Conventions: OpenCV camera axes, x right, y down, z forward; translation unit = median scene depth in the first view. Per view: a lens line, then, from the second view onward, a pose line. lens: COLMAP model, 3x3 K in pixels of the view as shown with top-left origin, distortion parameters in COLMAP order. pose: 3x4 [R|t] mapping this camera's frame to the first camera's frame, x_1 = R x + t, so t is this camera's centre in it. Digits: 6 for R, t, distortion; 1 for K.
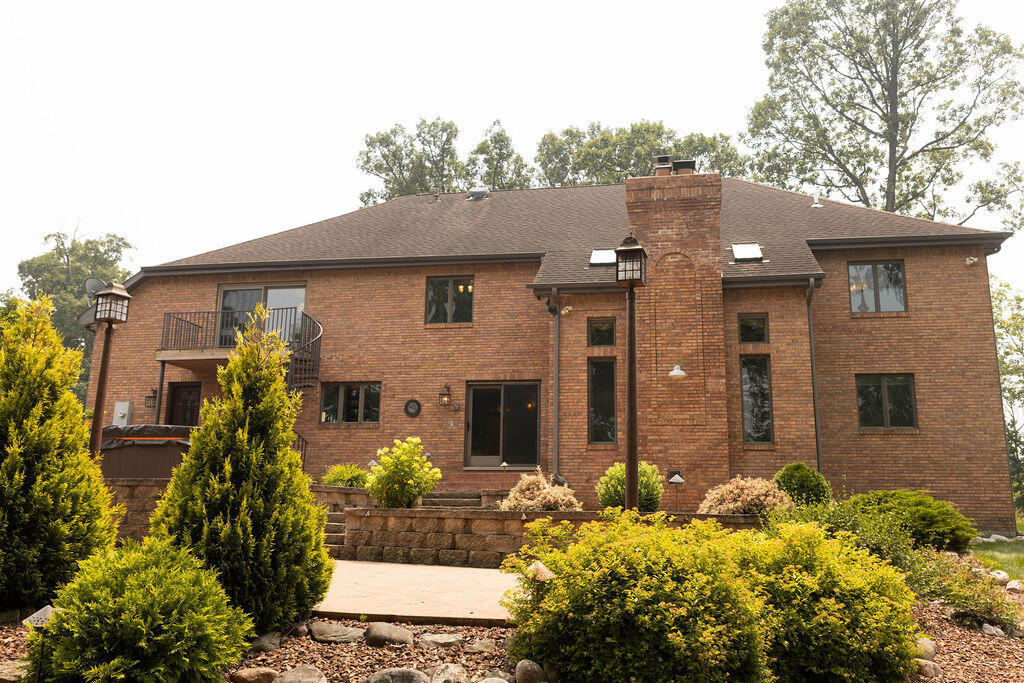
lens RADIAL K [[801.0, 0, 512.0], [0, 801.0, 341.5], [0, 0, 1]] dist [0.002046, -0.001166]
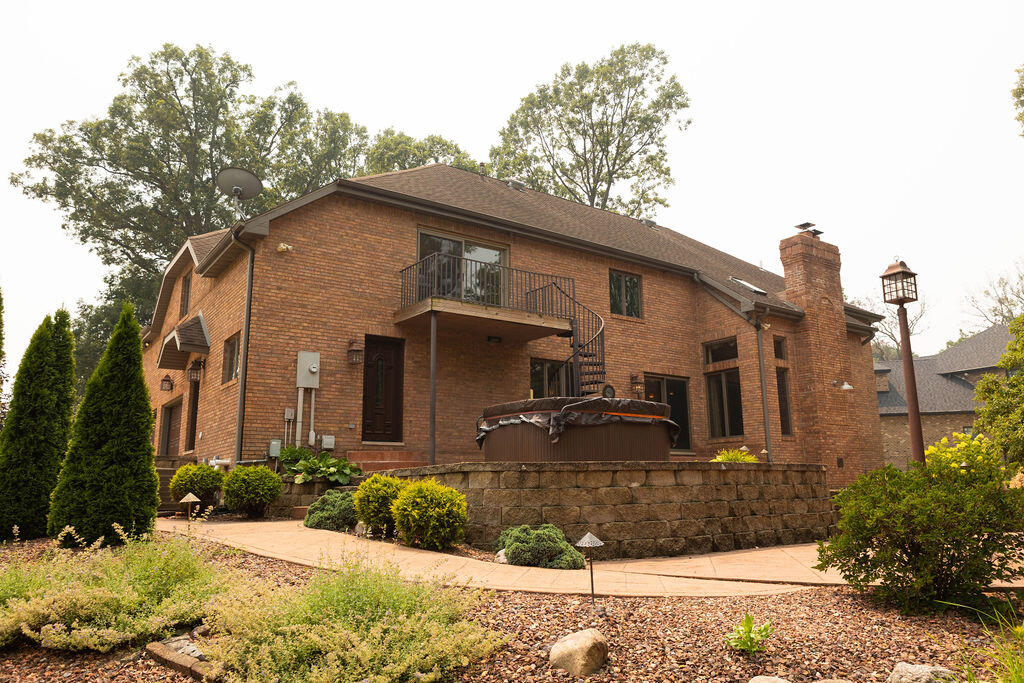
lens RADIAL K [[703.0, 0, 499.0], [0, 703.0, 339.2], [0, 0, 1]] dist [-0.008702, -0.004024]
pose [[0.709887, 0.126784, 0.692810, -0.948808], [-0.132768, 0.990118, -0.045150, 0.081513], [-0.691688, -0.059932, 0.719705, 0.490898]]
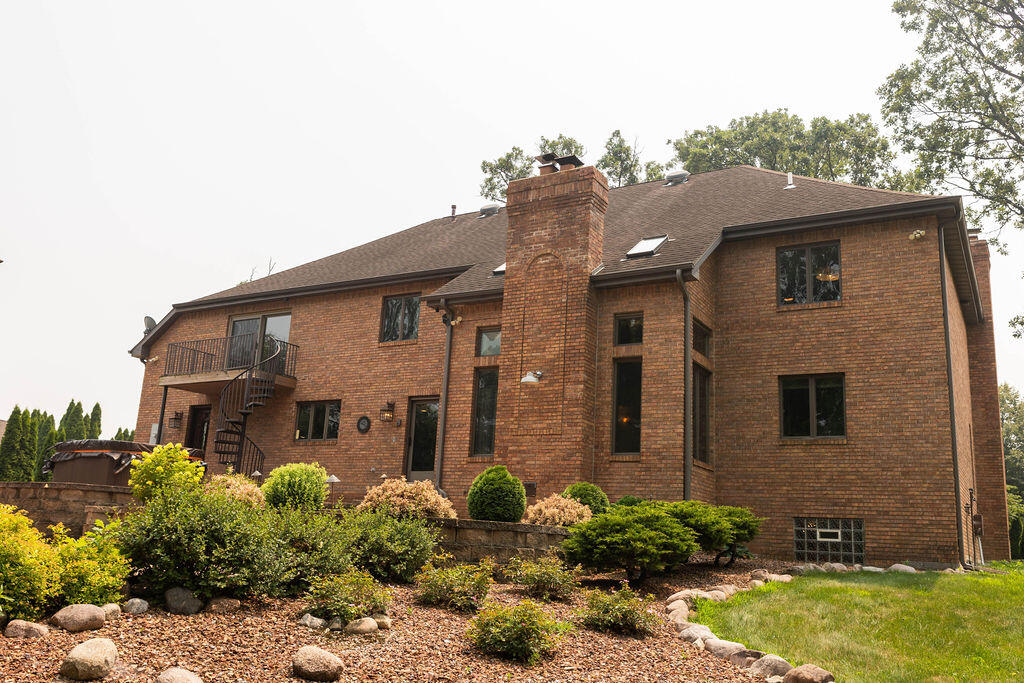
lens RADIAL K [[837.5, 0, 526.5], [0, 837.5, 342.4], [0, 0, 1]] dist [0.003142, 0.005081]
pose [[0.944779, -0.047055, -0.324313, 0.469779], [0.036036, 0.998554, -0.039903, 0.030953], [0.325722, 0.026013, 0.945108, 0.052270]]
